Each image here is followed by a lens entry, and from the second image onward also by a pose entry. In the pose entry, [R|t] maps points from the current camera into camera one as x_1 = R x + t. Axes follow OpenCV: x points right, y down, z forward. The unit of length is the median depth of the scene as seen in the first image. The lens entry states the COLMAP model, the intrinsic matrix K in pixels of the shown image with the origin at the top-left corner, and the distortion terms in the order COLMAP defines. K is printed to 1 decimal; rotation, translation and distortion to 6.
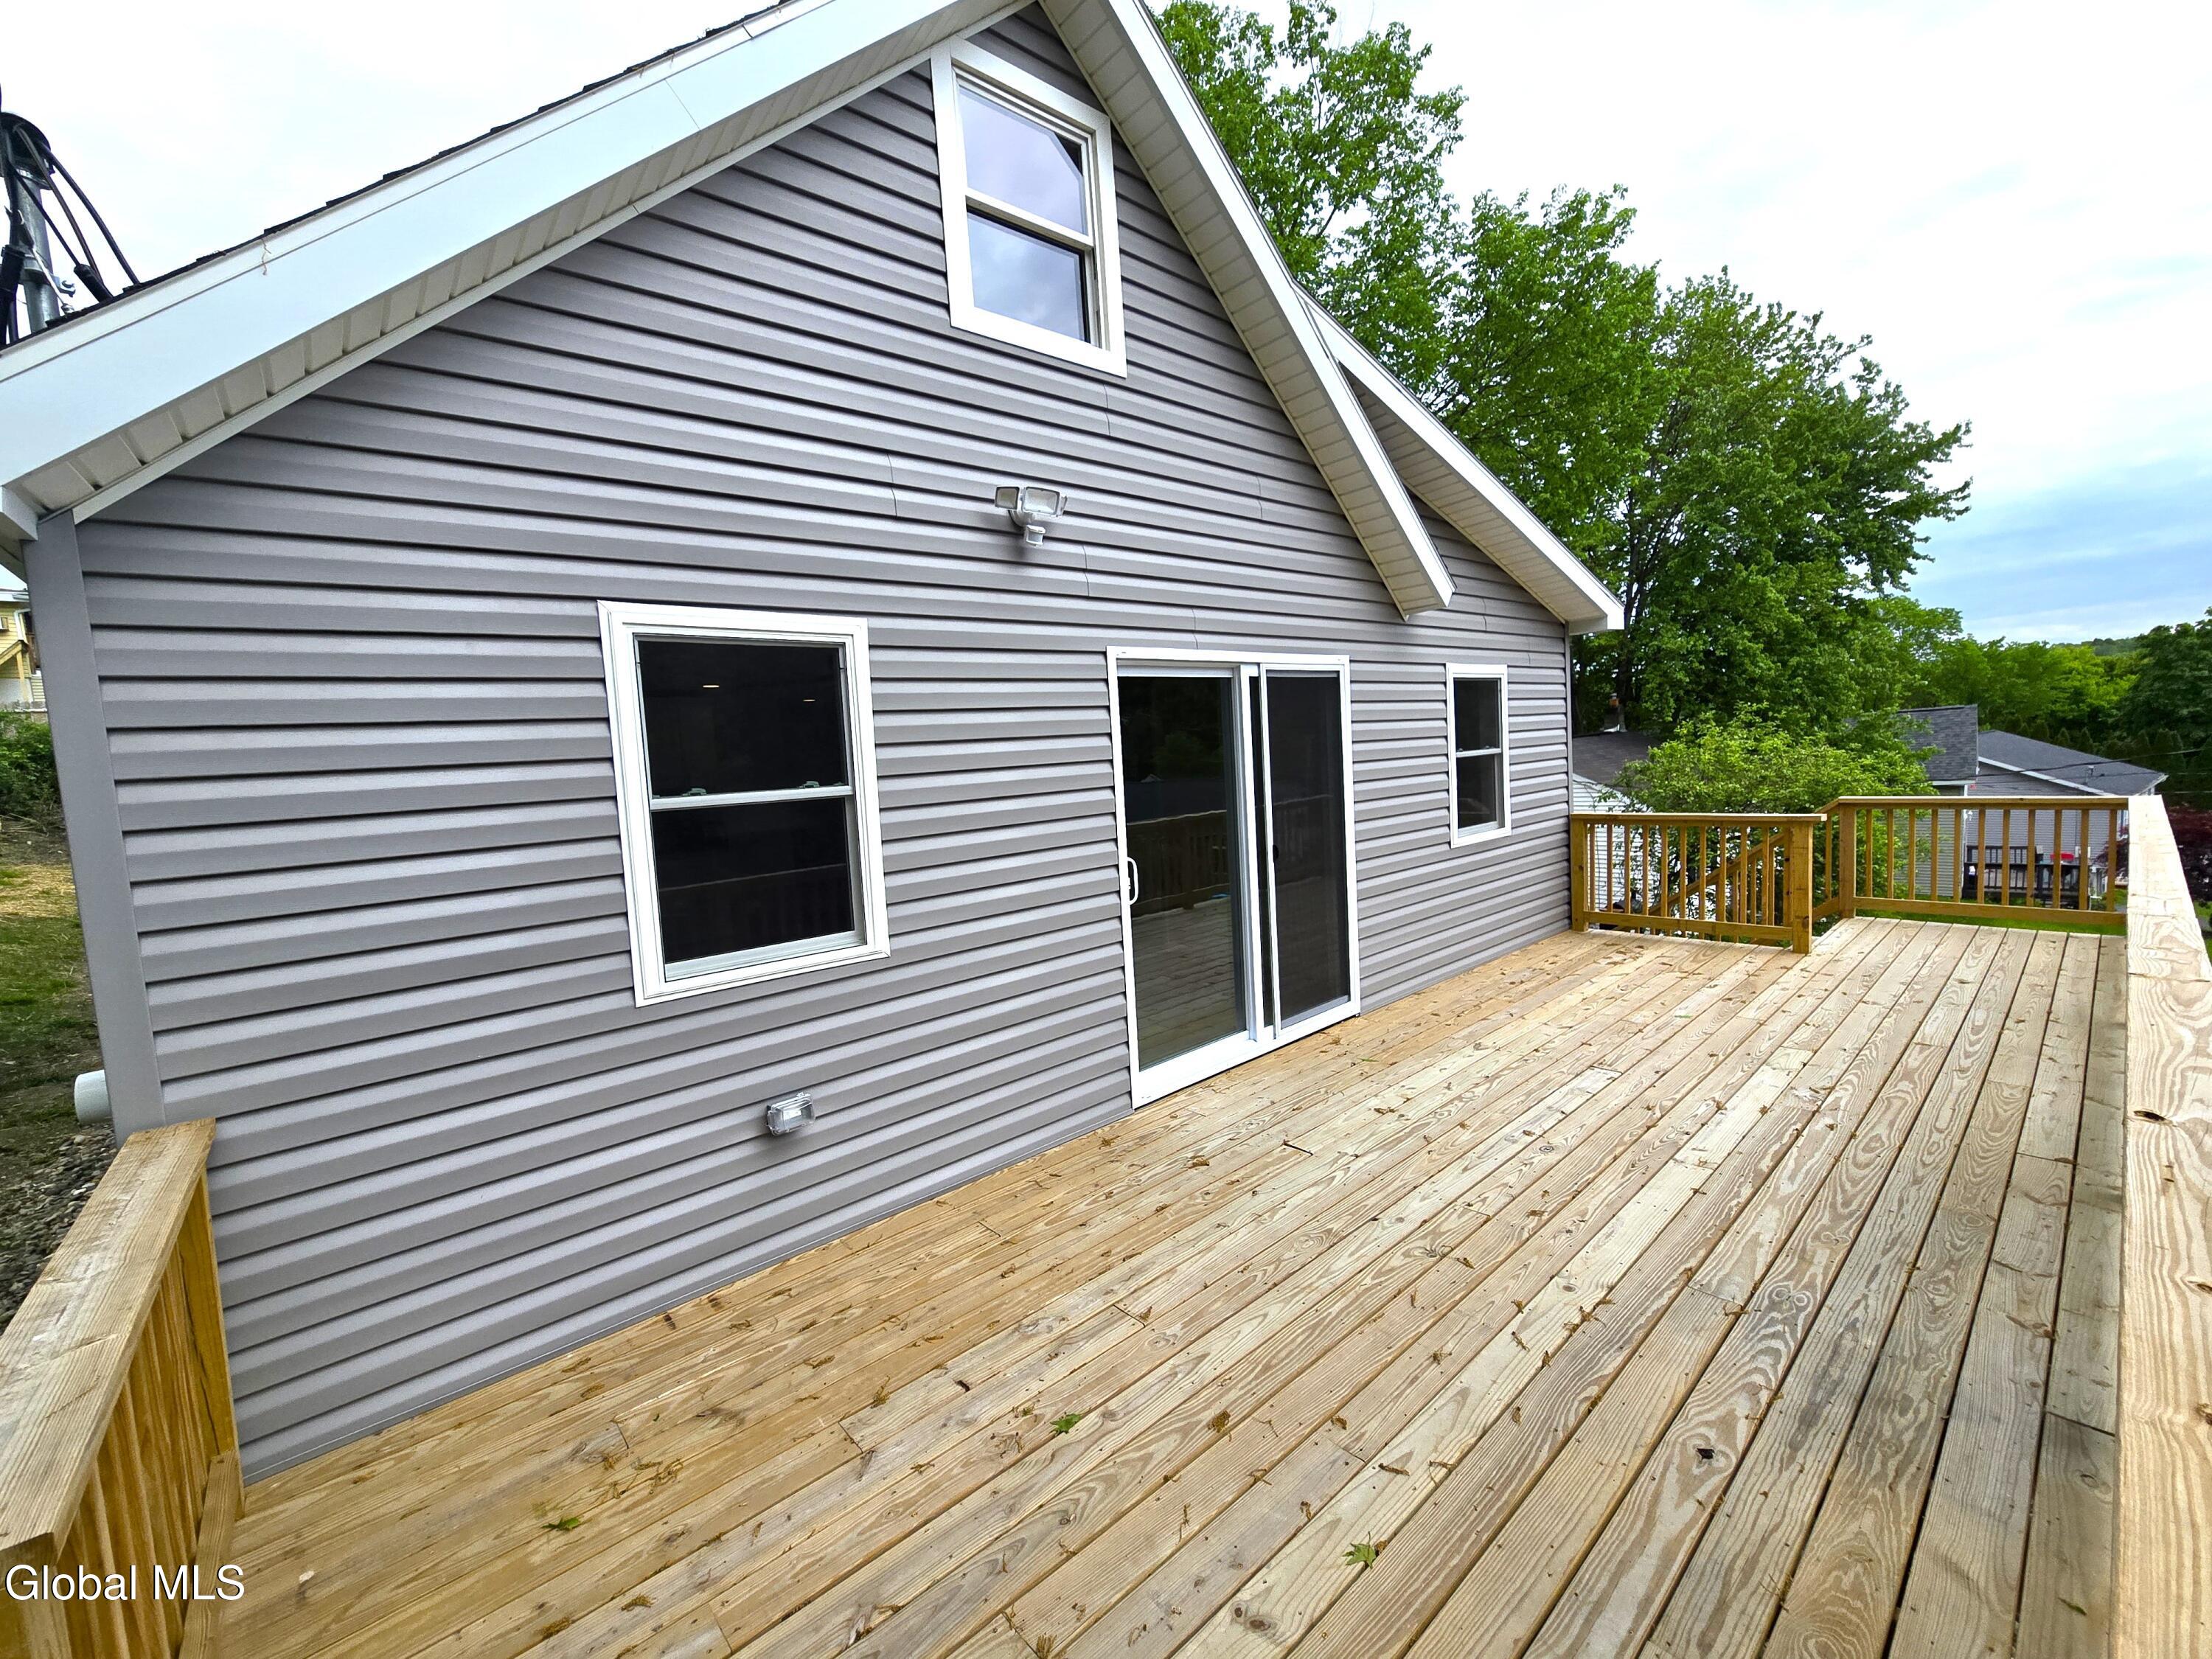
lens RADIAL K [[907.1, 0, 1104.4], [0, 907.1, 826.2], [0, 0, 1]] dist [-0.006250, 0.001529]
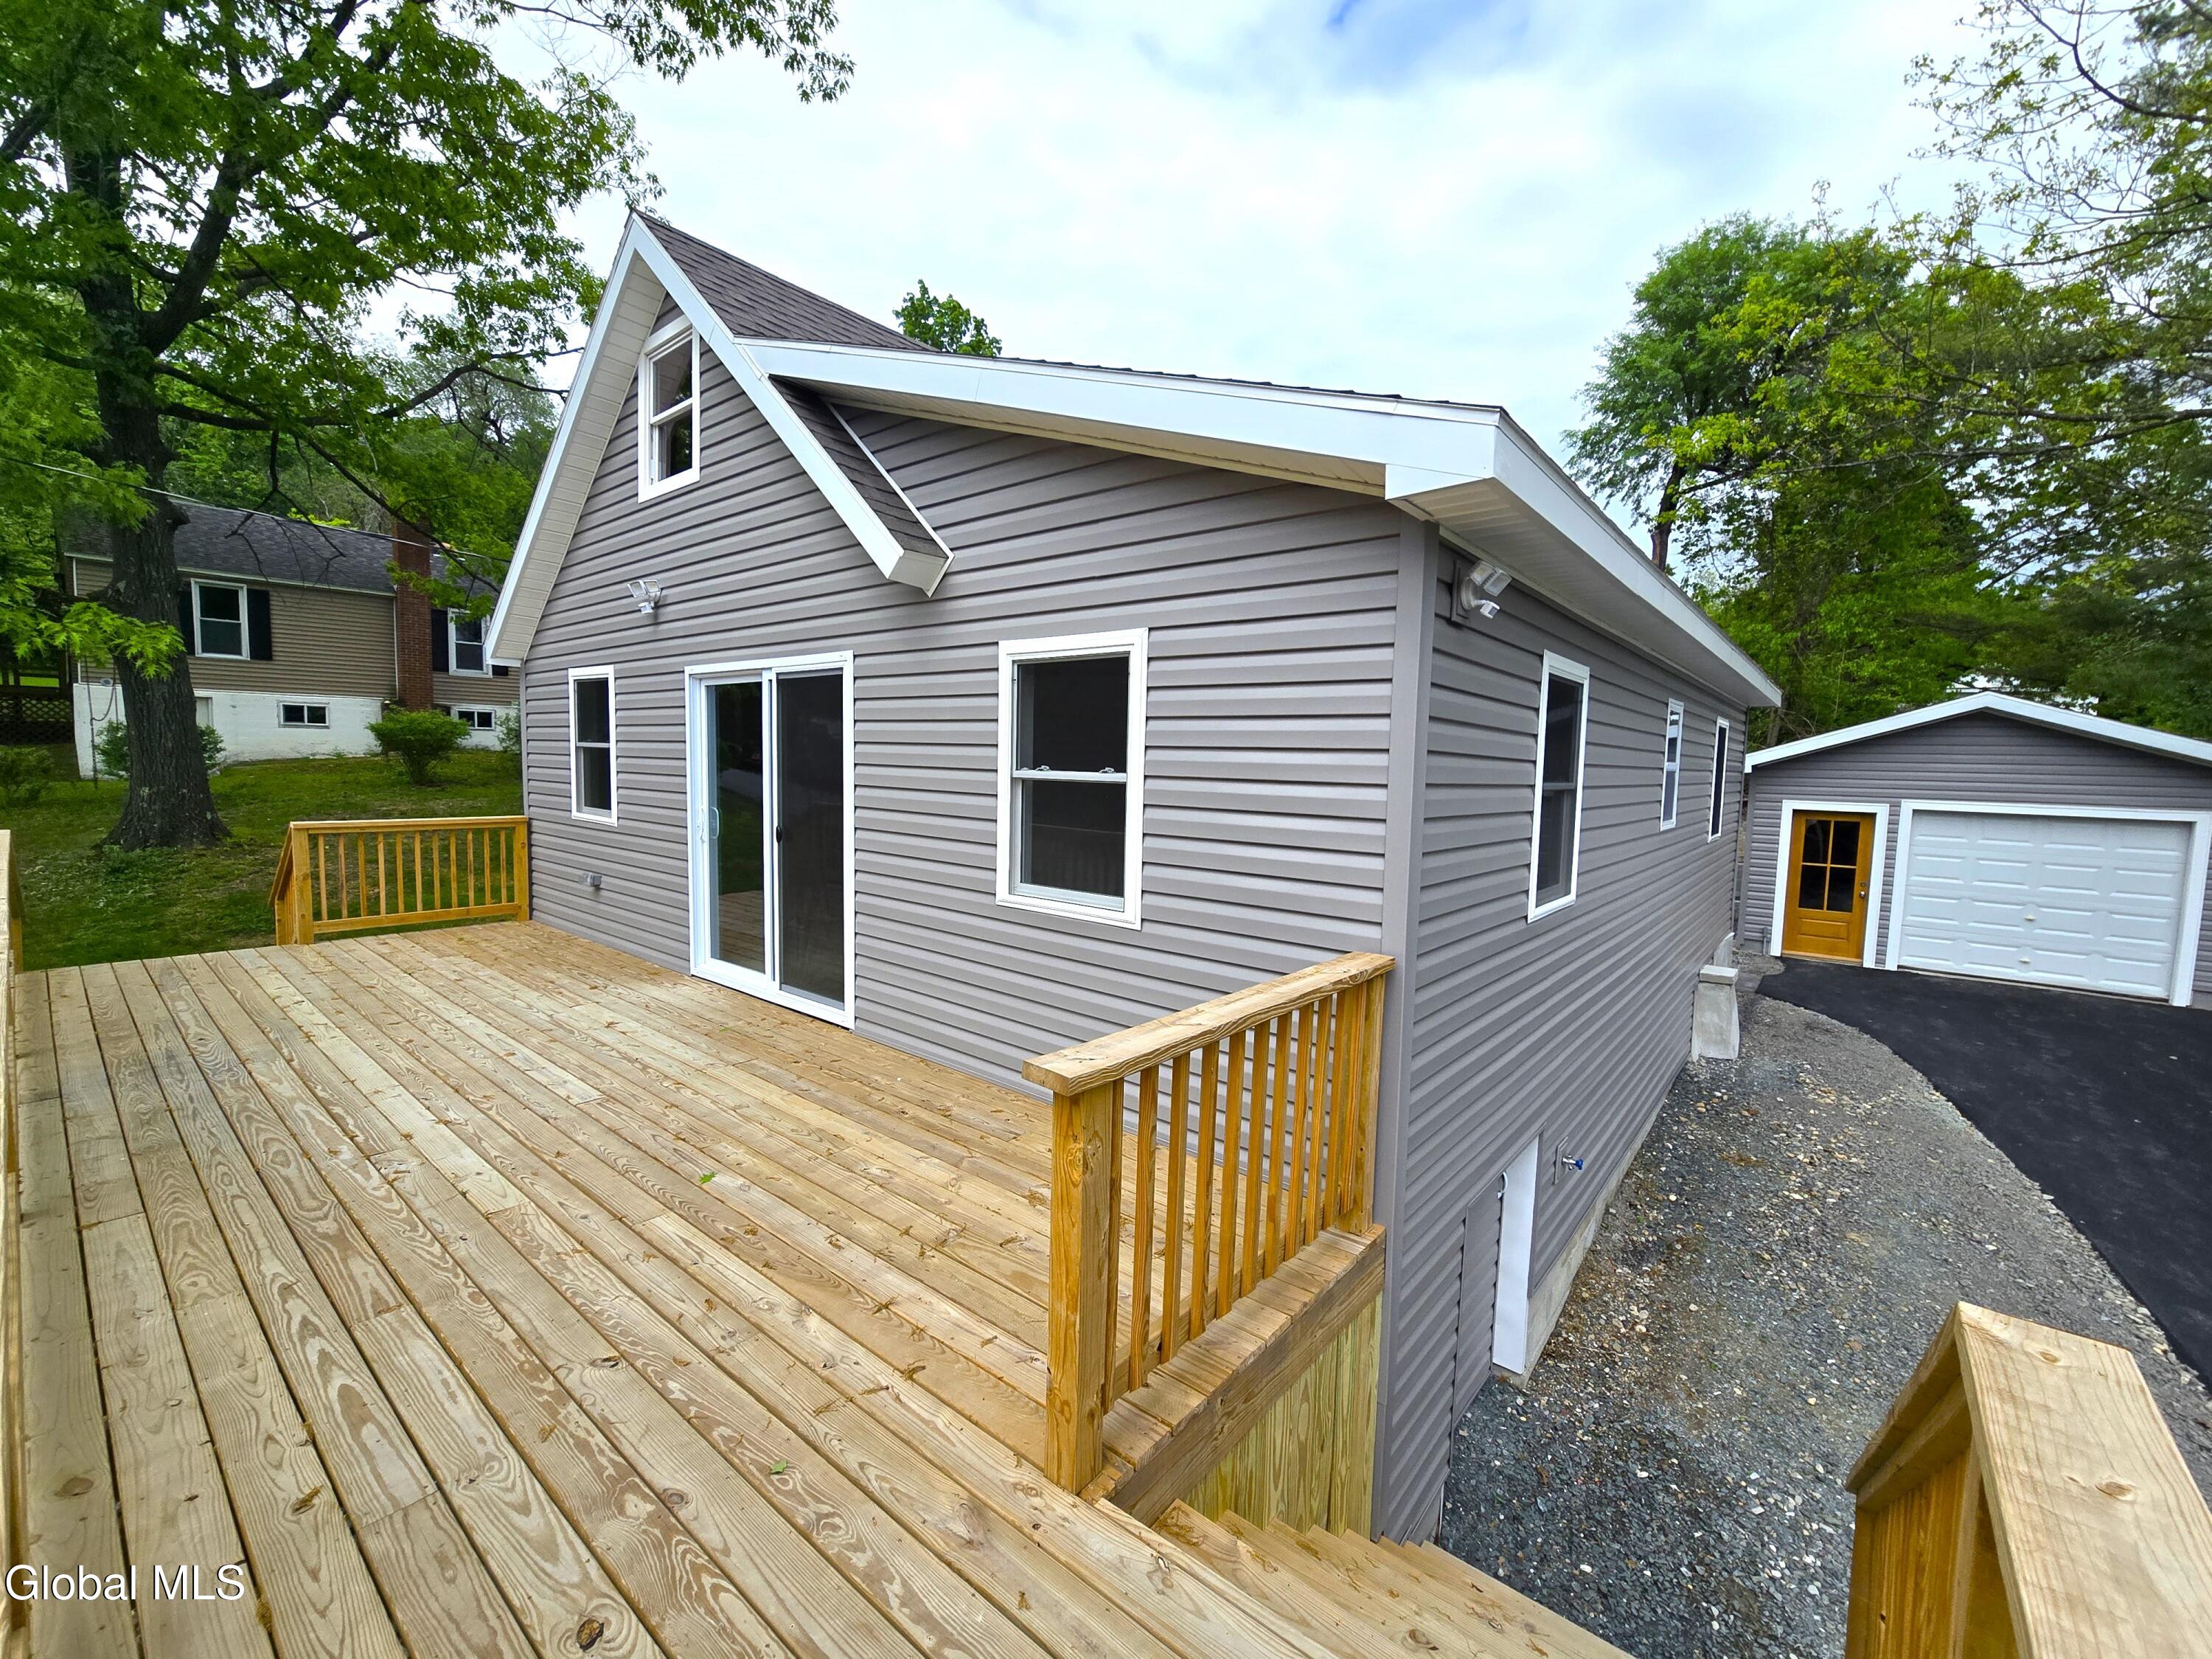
lens RADIAL K [[907.1, 0, 1086.0], [0, 907.1, 827.9], [0, 0, 1]] dist [-0.006250, 0.001529]
pose [[0.144080, 0.140505, -0.979540, 1.496107], [-0.114913, 0.985547, 0.124464, -0.181285], [0.982871, 0.094629, 0.158144, 1.322018]]
